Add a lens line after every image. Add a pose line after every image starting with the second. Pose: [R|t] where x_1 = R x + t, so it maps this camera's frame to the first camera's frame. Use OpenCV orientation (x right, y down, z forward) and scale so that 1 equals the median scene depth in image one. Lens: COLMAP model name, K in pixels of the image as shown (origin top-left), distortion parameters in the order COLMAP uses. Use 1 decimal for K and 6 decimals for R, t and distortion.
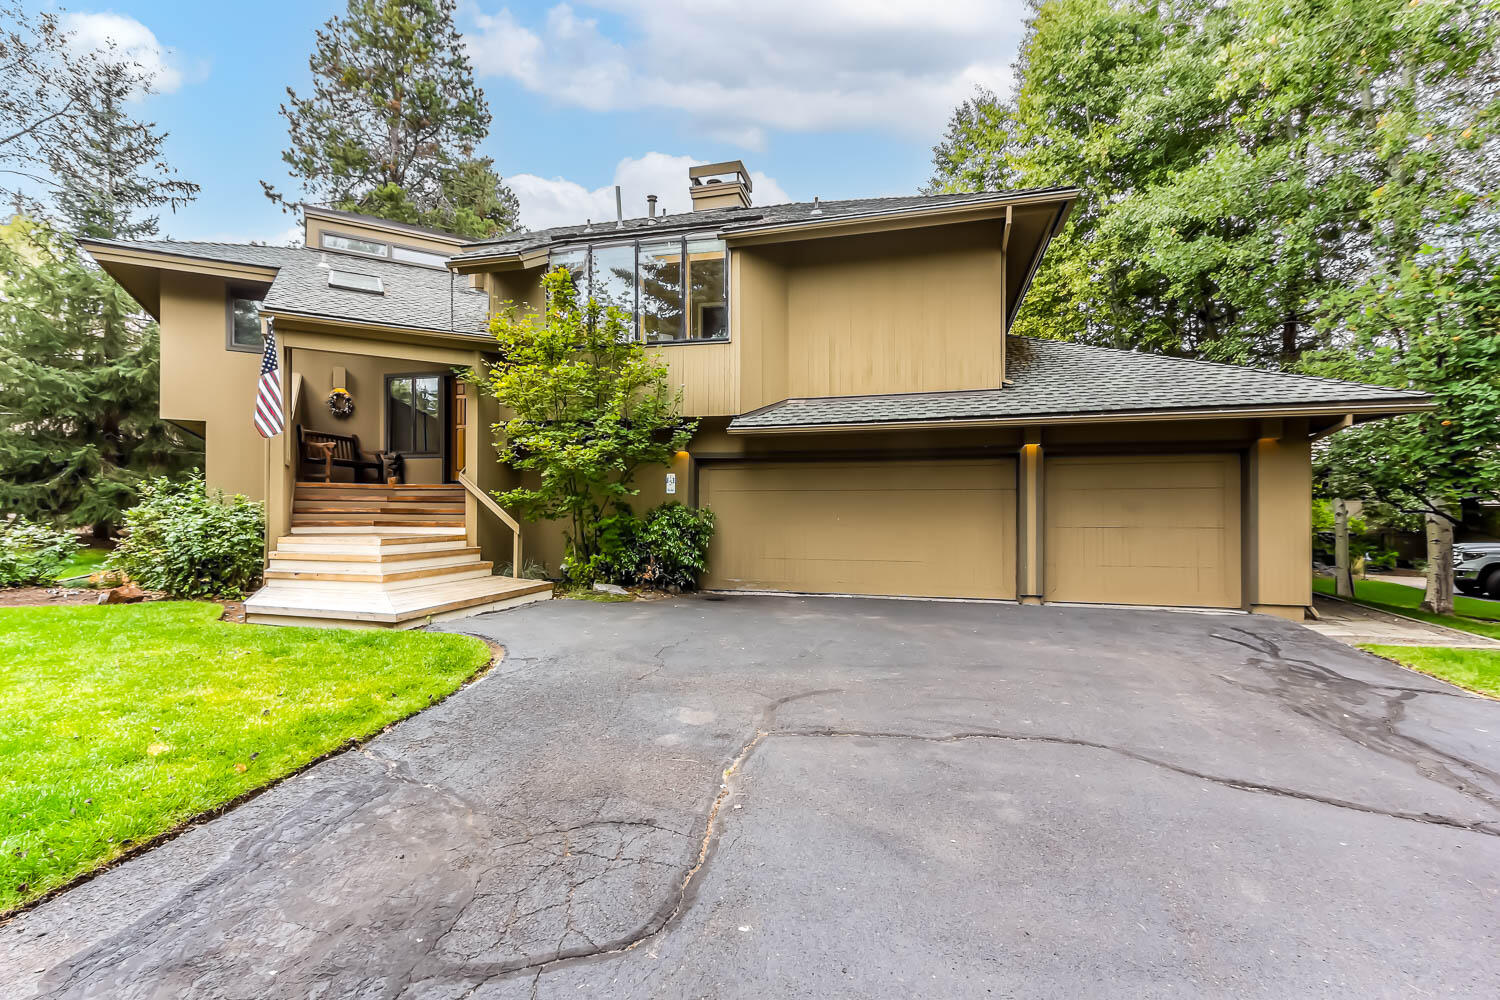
lens RADIAL K [[715.0, 0, 734.1], [0, 715.0, 504.7], [0, 0, 1]] dist [-0.002041, 0.000073]
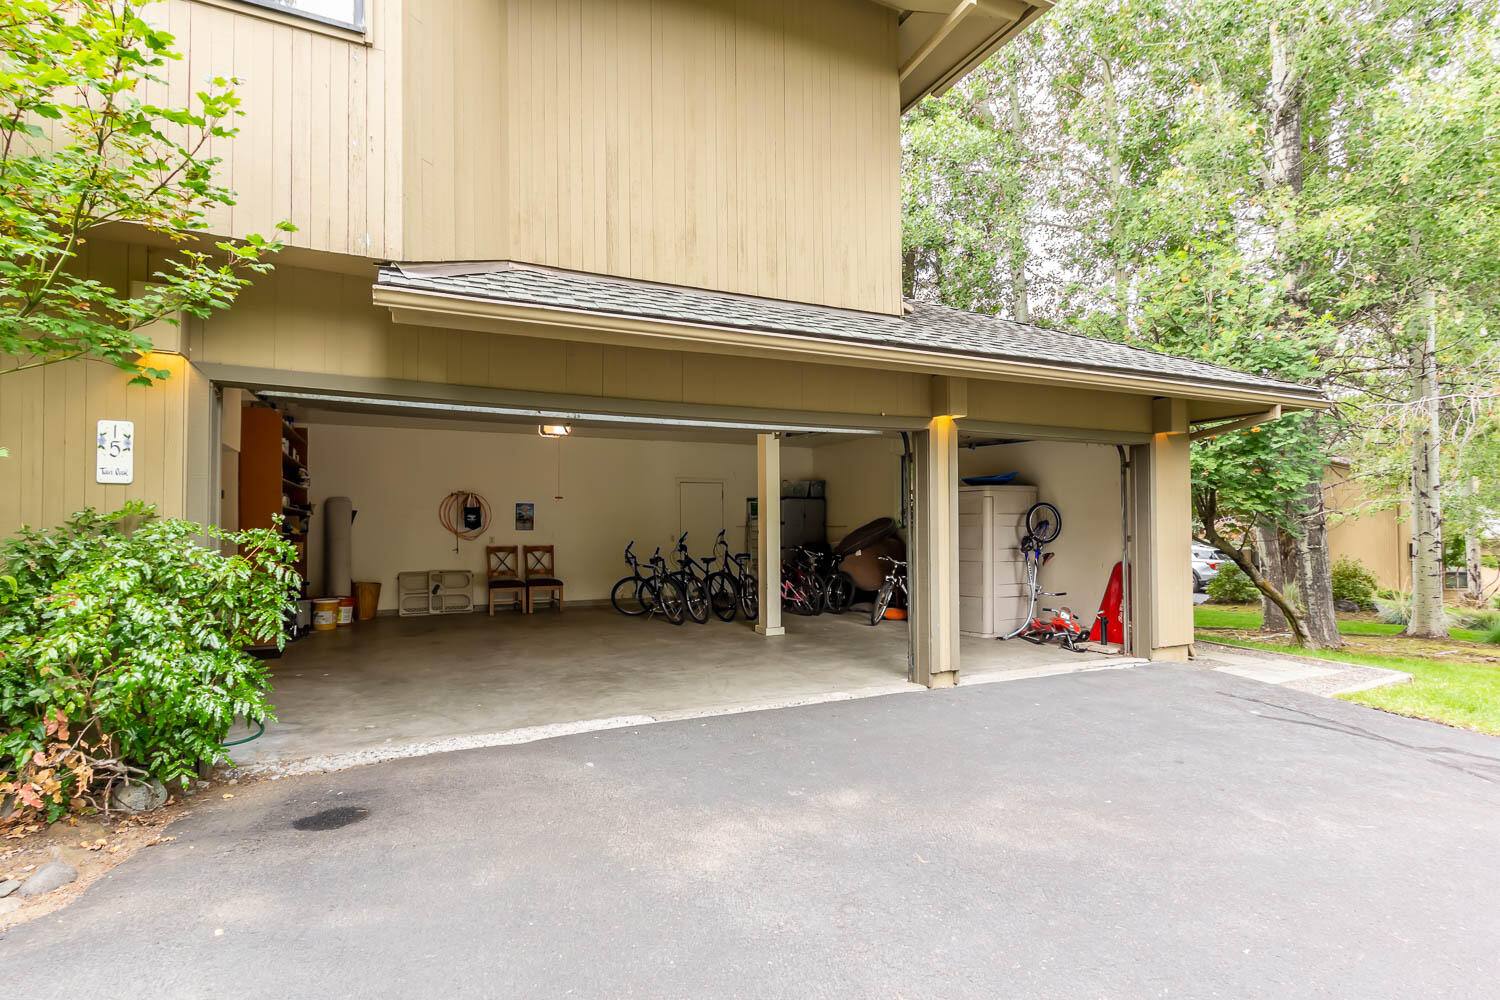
lens RADIAL K [[715.0, 0, 734.1], [0, 715.0, 504.7], [0, 0, 1]] dist [-0.002041, 0.000073]
pose [[0.746850, 0.011656, 0.664891, -0.103855], [0.000698, 0.999832, -0.018312, 0.000348], [-0.664992, 0.014141, 0.746716, 0.637040]]
